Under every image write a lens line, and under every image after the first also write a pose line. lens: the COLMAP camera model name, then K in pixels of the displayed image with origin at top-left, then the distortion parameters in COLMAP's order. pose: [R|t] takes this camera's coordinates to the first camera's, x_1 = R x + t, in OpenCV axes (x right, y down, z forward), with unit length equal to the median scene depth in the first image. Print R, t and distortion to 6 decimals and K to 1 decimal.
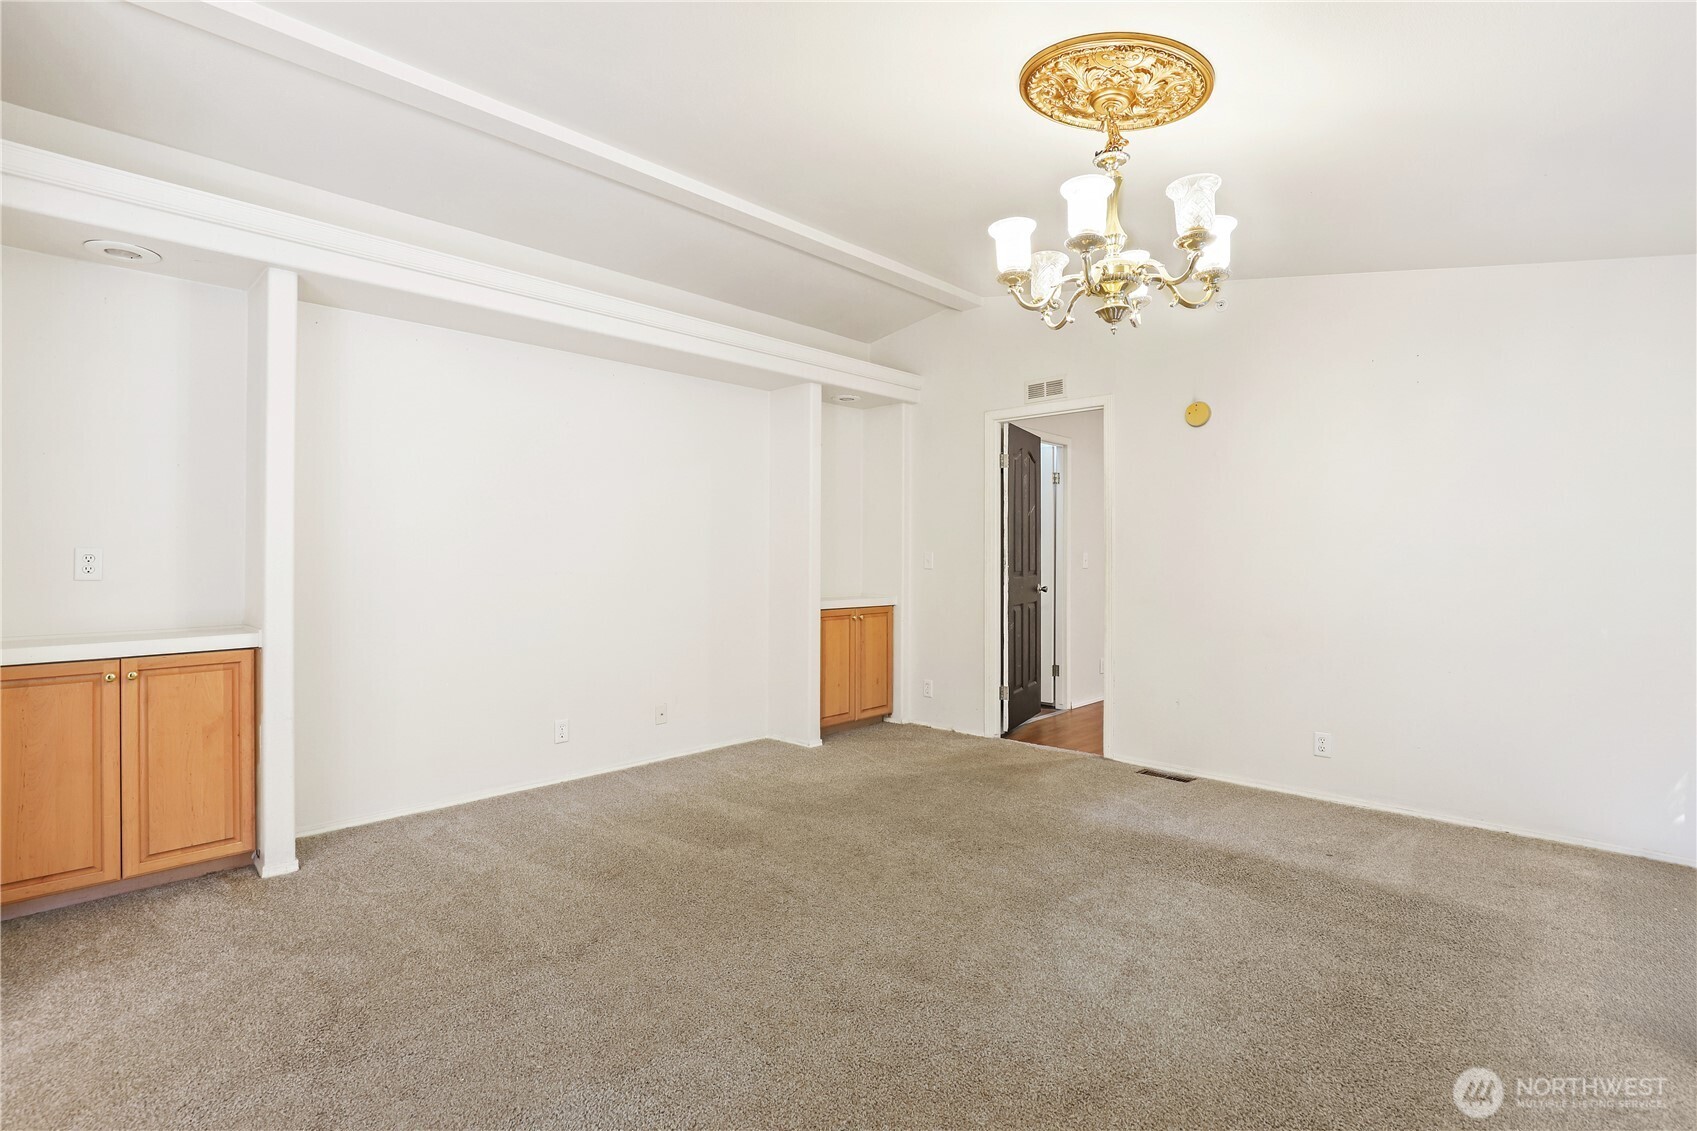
lens RADIAL K [[809.2, 0, 849.9], [0, 809.2, 556.1], [0, 0, 1]] dist [-0.018003, 0.000112]
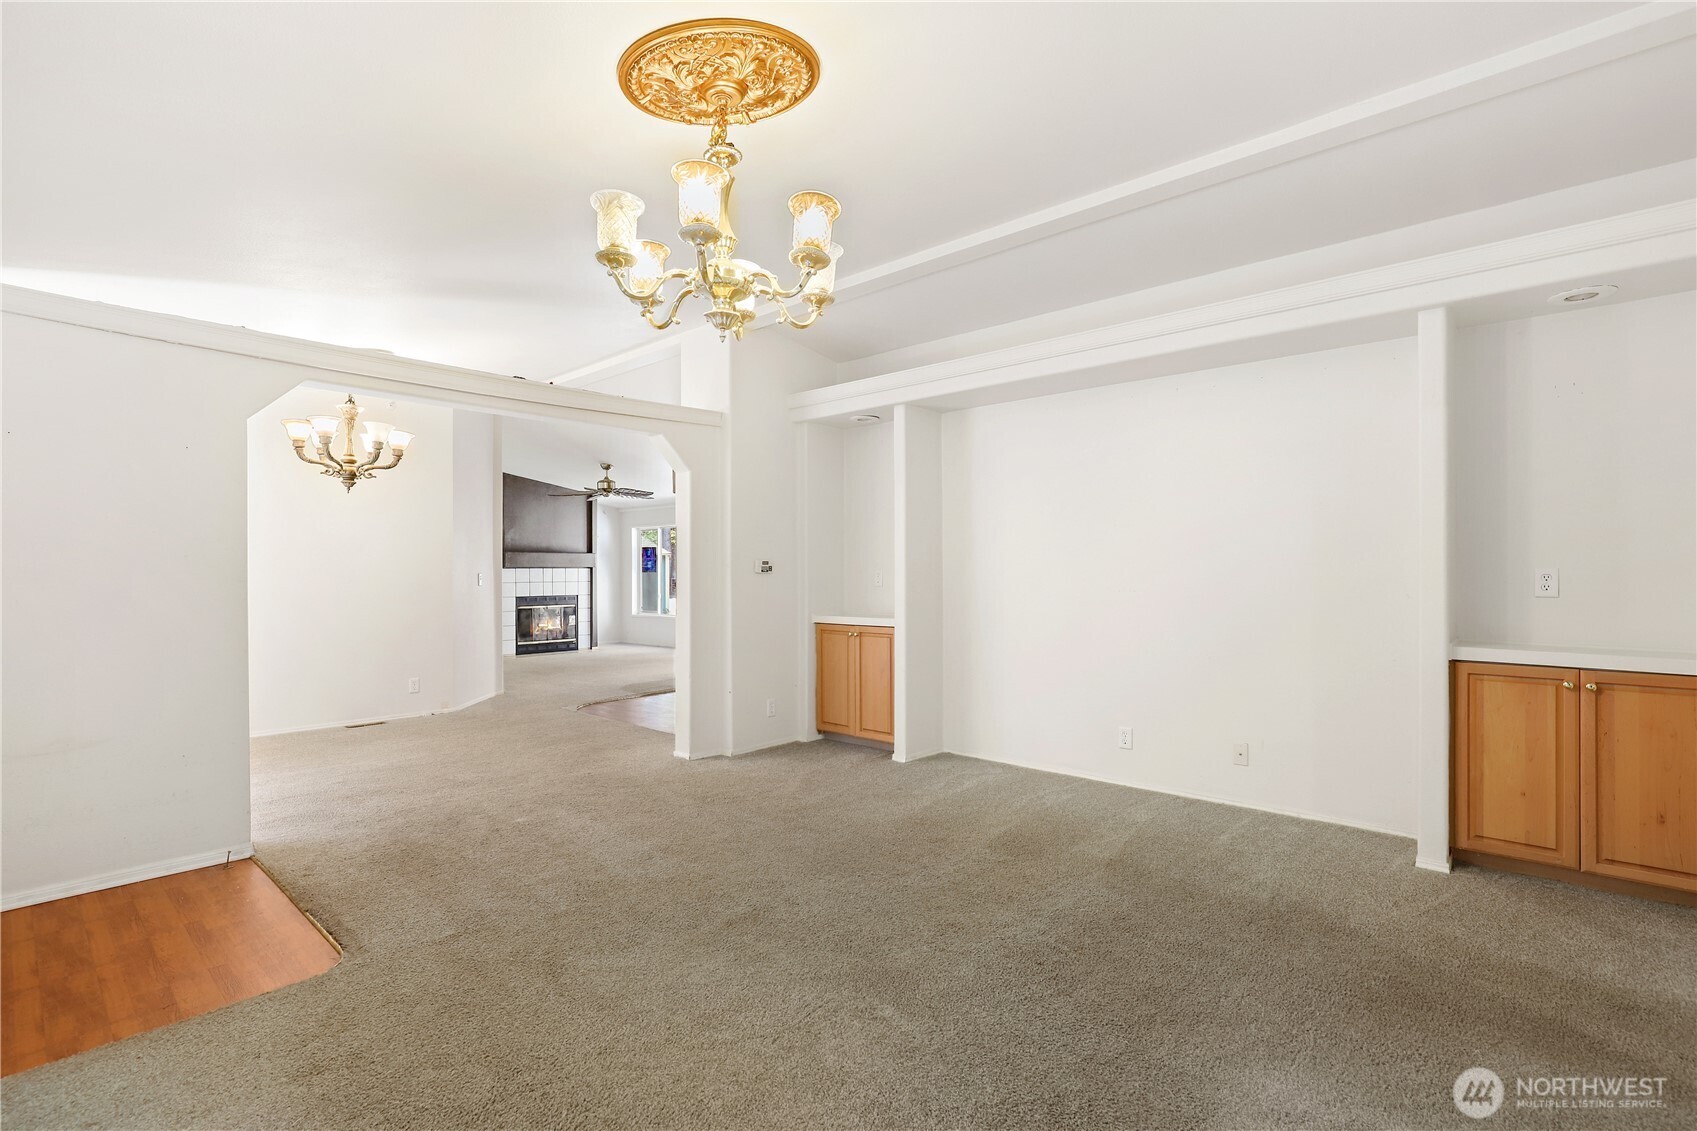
lens RADIAL K [[797.0, 0, 856.6], [0, 797.0, 571.1], [0, 0, 1]] dist [-0.001235, 0.000135]
pose [[0.007885, 0.000212, -0.999969, 0.877421], [0.006455, 0.999979, 0.000263, -0.010355], [0.999948, -0.006457, 0.007884, 0.790412]]
